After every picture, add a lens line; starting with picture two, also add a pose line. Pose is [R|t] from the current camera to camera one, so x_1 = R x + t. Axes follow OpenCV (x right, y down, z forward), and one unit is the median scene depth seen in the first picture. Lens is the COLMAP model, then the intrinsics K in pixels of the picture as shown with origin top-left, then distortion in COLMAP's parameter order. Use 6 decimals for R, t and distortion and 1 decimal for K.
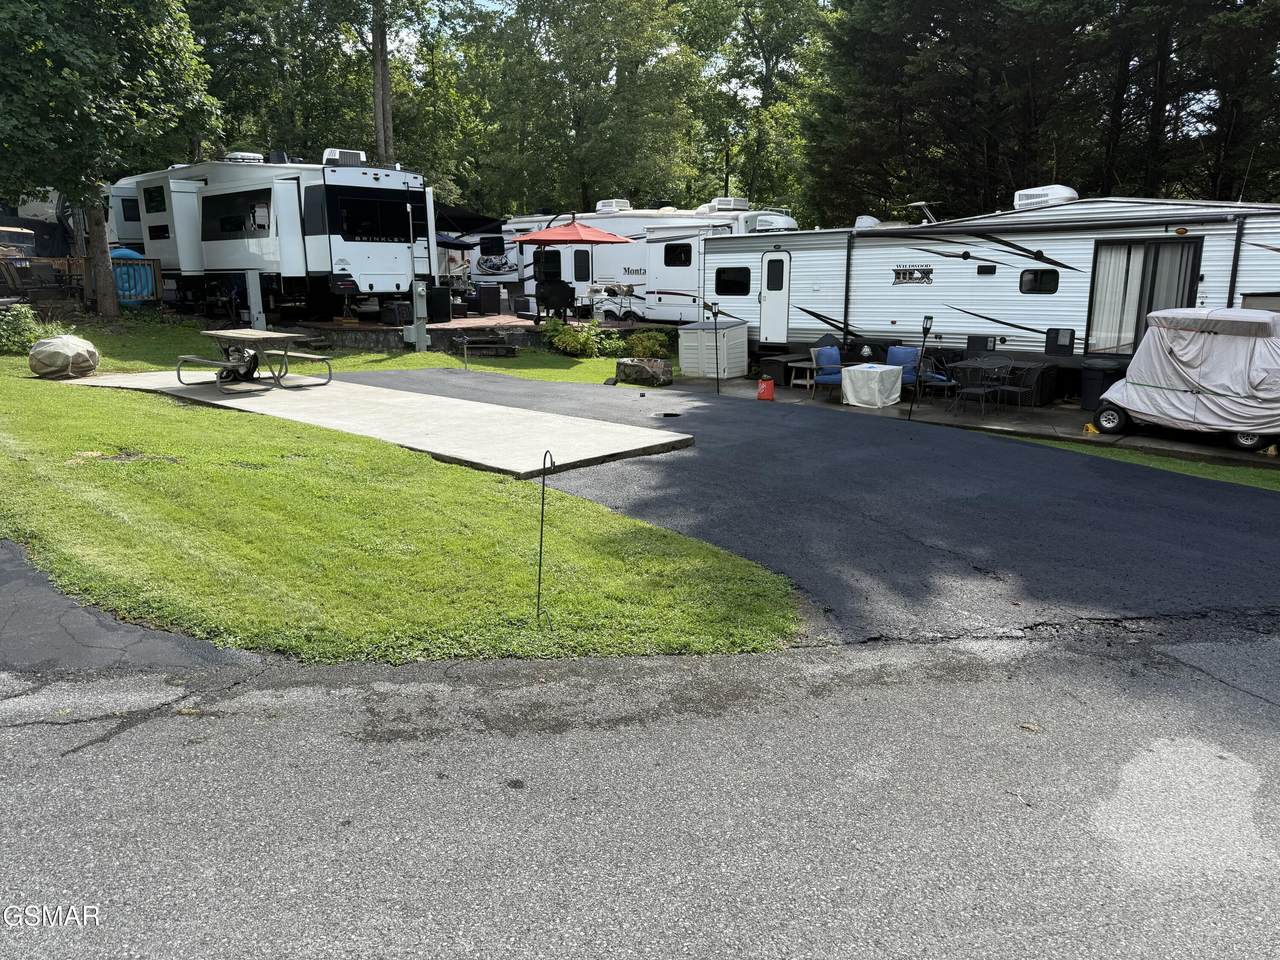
lens RADIAL K [[884.2, 0, 640.0], [0, 884.2, 480.0], [0, 0, 1]] dist [0.134206, -0.207257]
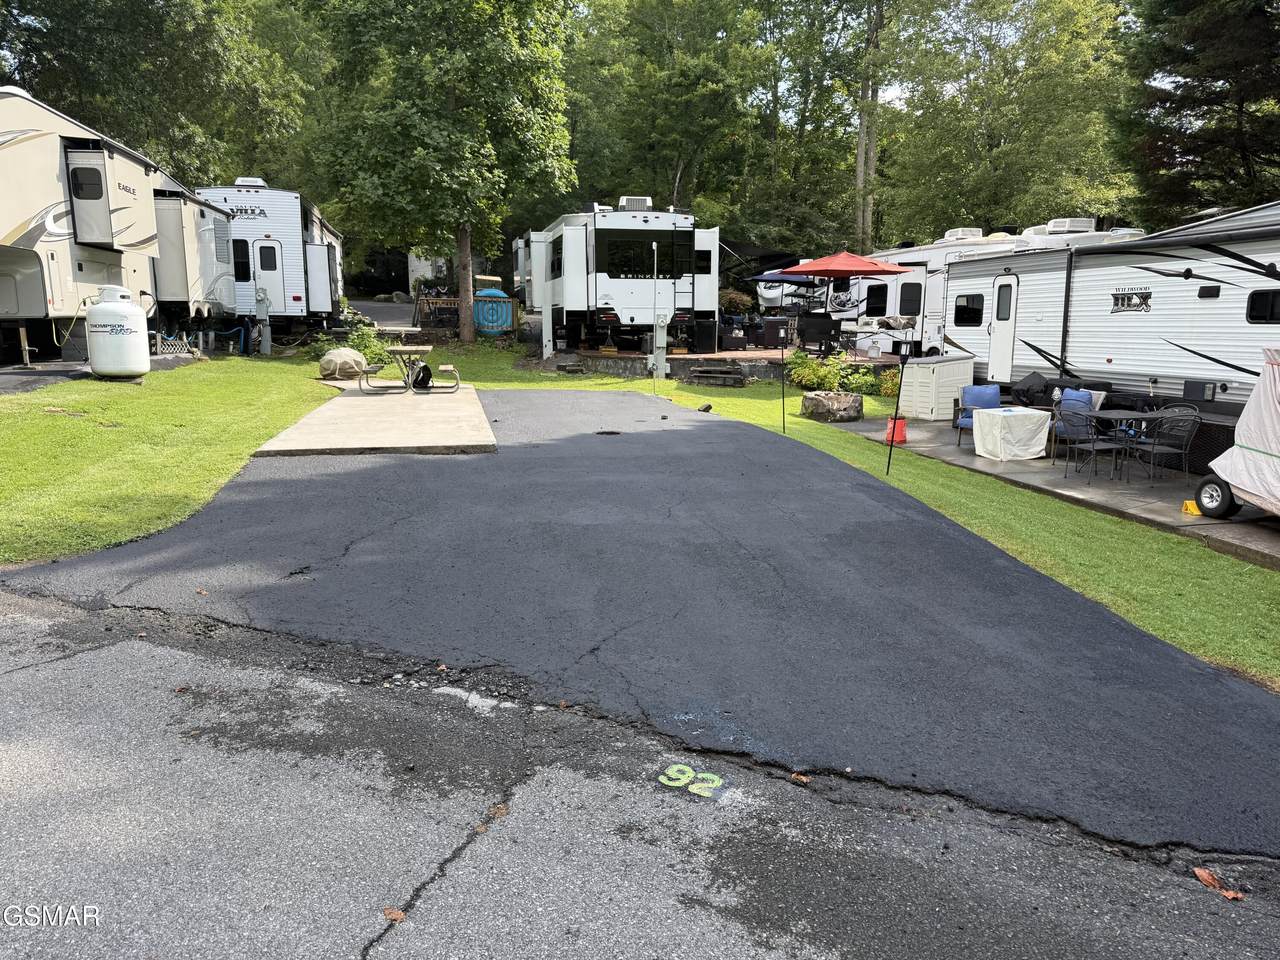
lens RADIAL K [[891.1, 0, 640.0], [0, 891.1, 480.0], [0, 0, 1]] dist [0.080741, -0.110684]
pose [[0.827376, 0.103407, -0.552048, 0.355115], [-0.131513, 0.991249, -0.011428, -0.009111], [0.546035, 0.082056, 0.833734, 0.117075]]
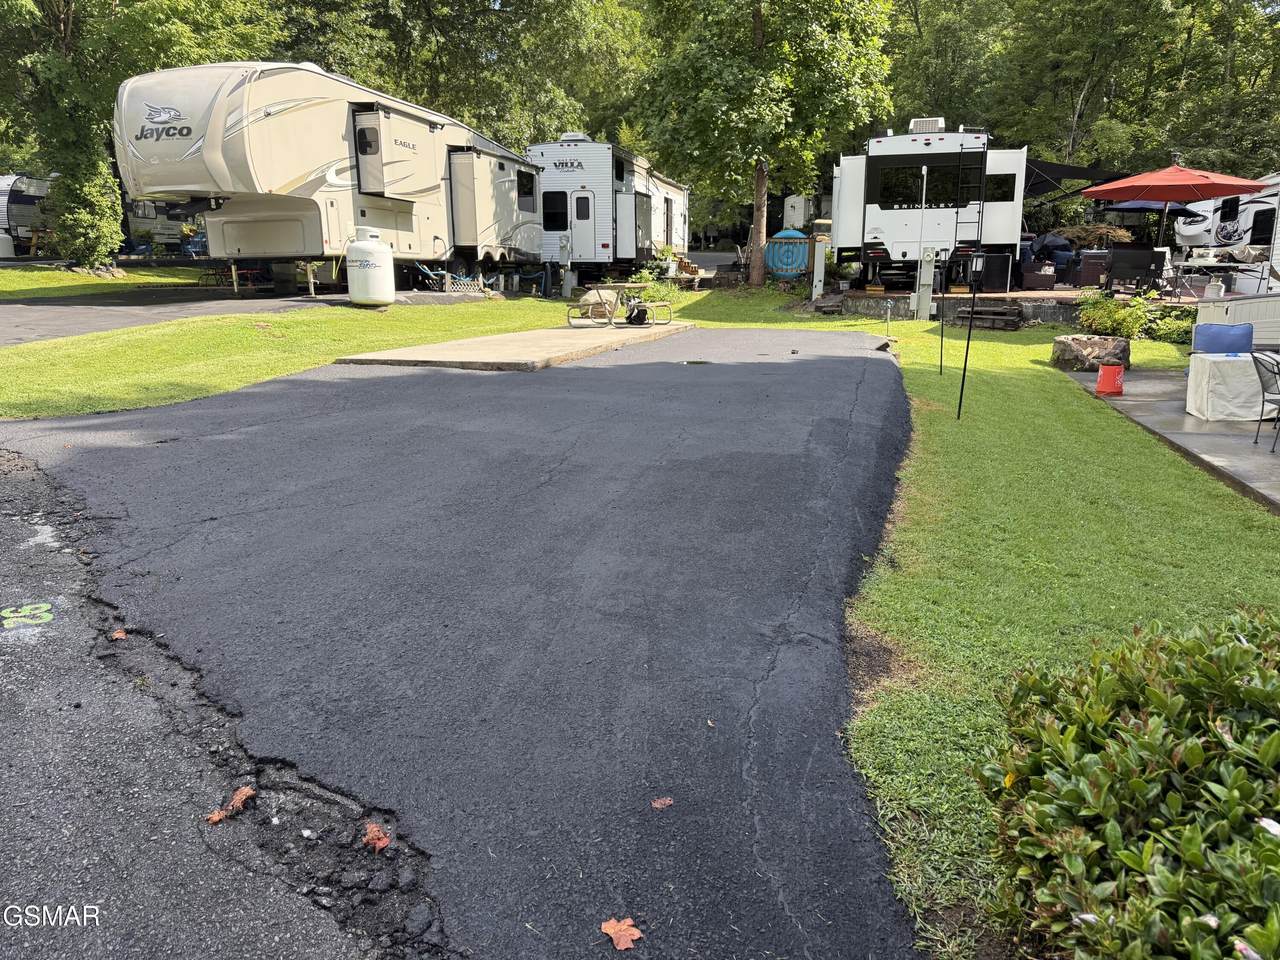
lens RADIAL K [[891.1, 0, 640.0], [0, 891.1, 480.0], [0, 0, 1]] dist [0.080741, -0.110684]
pose [[0.493922, 0.193779, -0.847638, 0.484387], [-0.192666, 0.975008, 0.110630, -0.026506], [0.847892, 0.108669, 0.518913, 0.274770]]
